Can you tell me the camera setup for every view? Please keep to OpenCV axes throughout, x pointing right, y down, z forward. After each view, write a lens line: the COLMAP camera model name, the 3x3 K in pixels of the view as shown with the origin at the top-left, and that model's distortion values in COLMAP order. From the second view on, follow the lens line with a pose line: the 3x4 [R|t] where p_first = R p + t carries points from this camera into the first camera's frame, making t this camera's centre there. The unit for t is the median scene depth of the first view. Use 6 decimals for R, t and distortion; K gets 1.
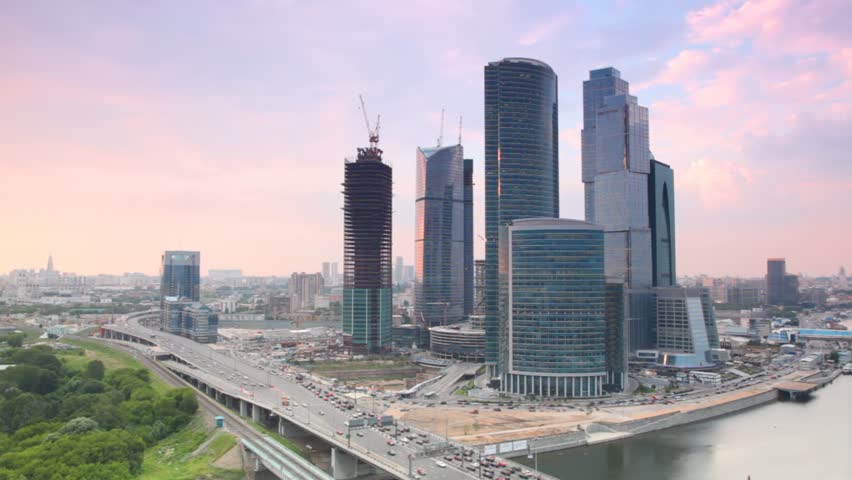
lens RADIAL K [[750.4, 0, 434.9], [0, 750.4, 229.2], [0, 0, 1]] dist [-0.043806, 0.054671]
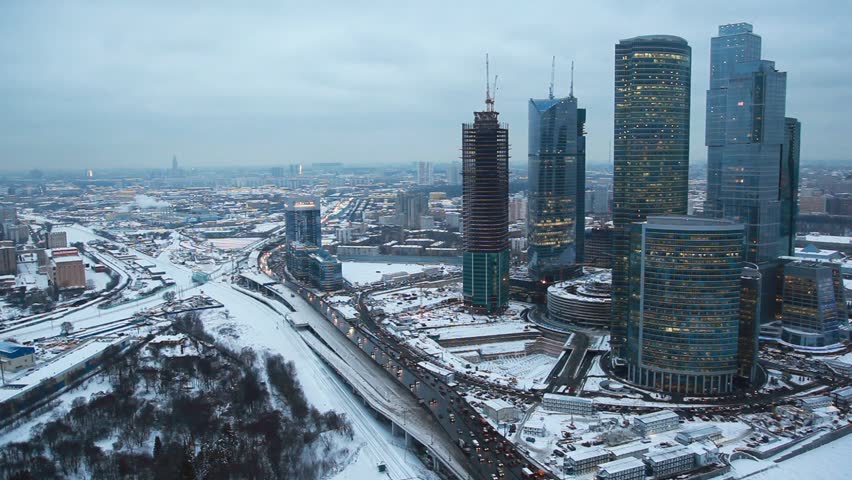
lens RADIAL K [[697.4, 0, 429.6], [0, 697.4, 233.4], [0, 0, 1]] dist [-0.047527, 0.019620]
pose [[0.993168, -0.001086, -0.116685, -0.067278], [0.023732, 0.980938, 0.192866, -0.161747], [0.114251, -0.194317, 0.974263, 0.071501]]
